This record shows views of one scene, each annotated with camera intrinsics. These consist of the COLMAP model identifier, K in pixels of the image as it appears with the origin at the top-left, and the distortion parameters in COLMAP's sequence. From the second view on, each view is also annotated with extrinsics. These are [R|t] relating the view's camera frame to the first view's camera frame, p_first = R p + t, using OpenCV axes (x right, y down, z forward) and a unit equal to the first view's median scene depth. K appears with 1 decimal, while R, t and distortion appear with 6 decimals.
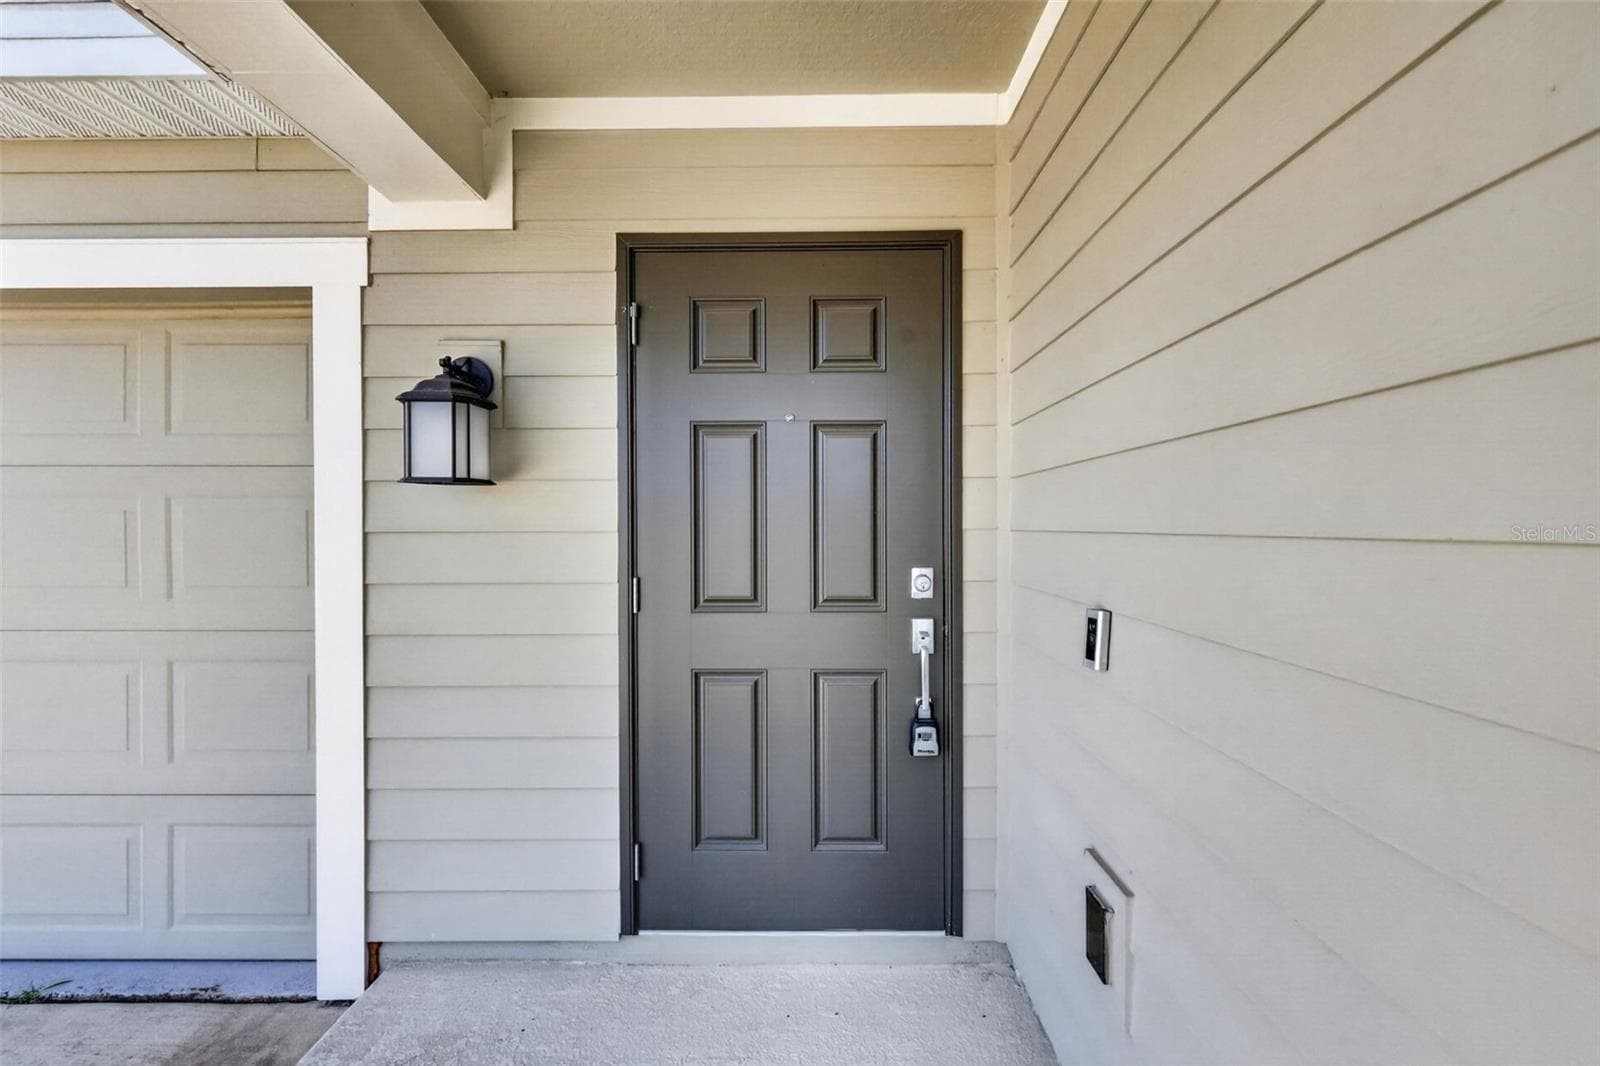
lens RADIAL K [[698.1, 0, 797.0], [0, 698.1, 534.1], [0, 0, 1]] dist [0.003493, 0.002671]
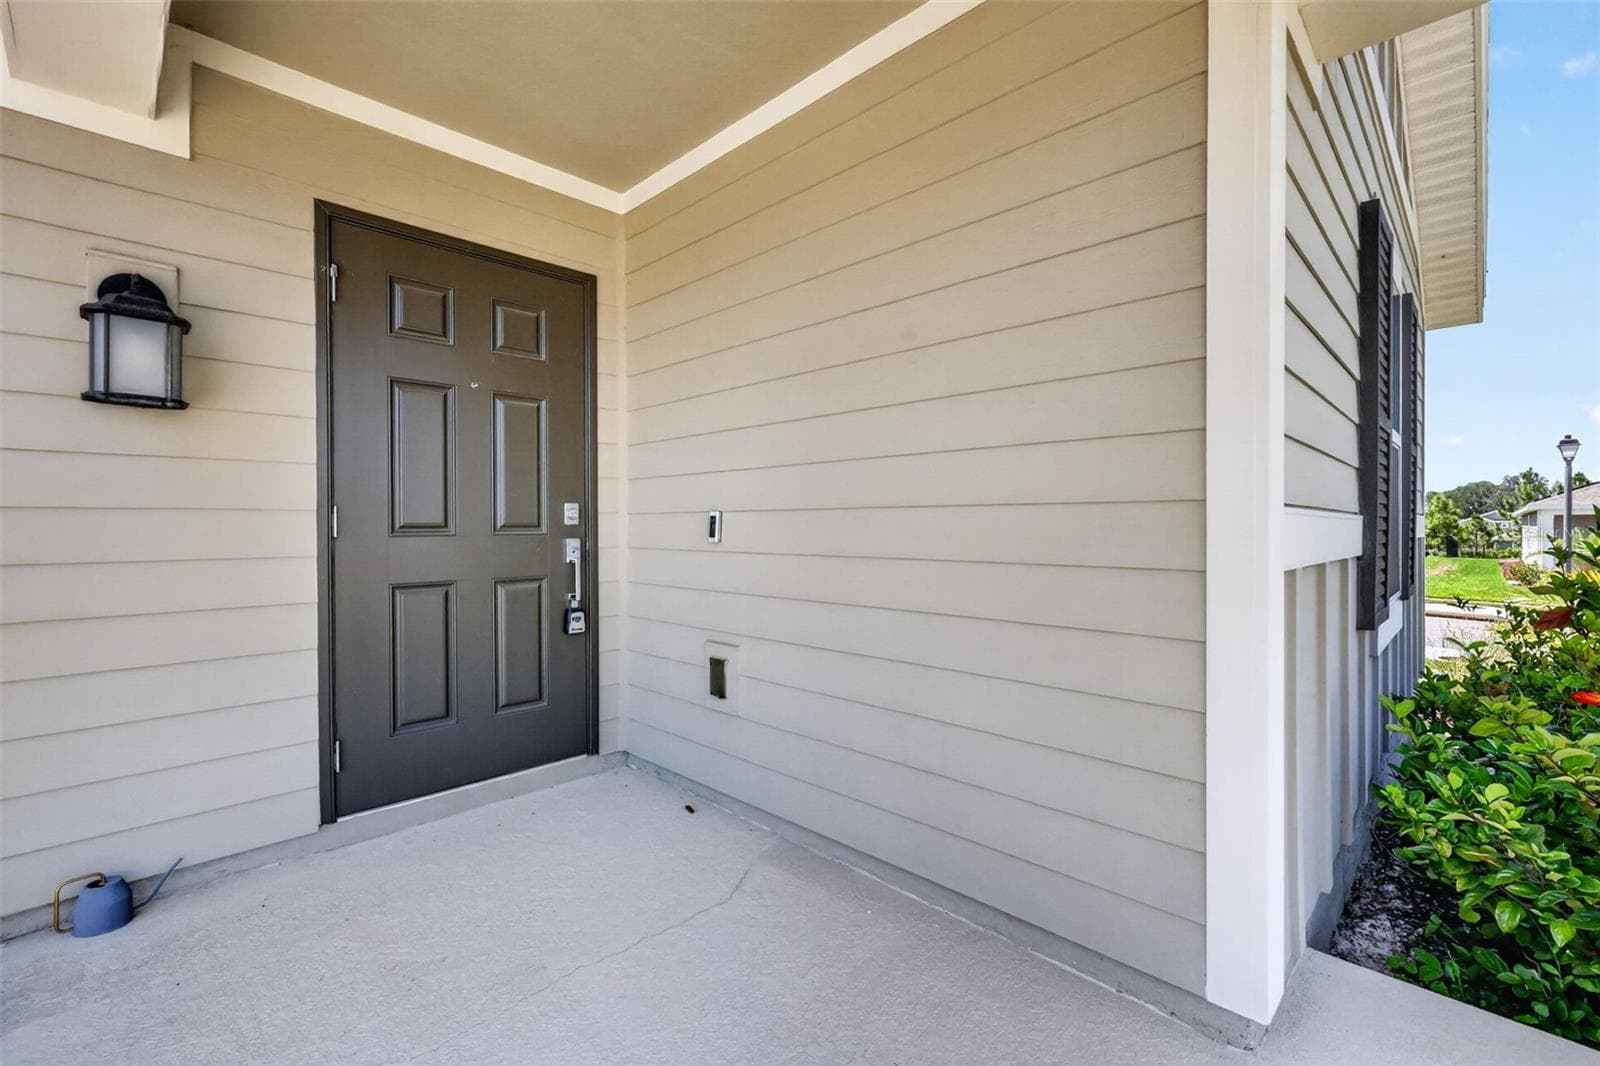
lens RADIAL K [[698.1, 0, 801.6], [0, 698.1, 529.9], [0, 0, 1]] dist [0.003493, 0.002671]
pose [[0.695200, -0.004303, 0.718803, -0.525797], [0.008964, 0.999956, -0.002683, 0.111055], [-0.718760, 0.008308, 0.695209, -0.338953]]
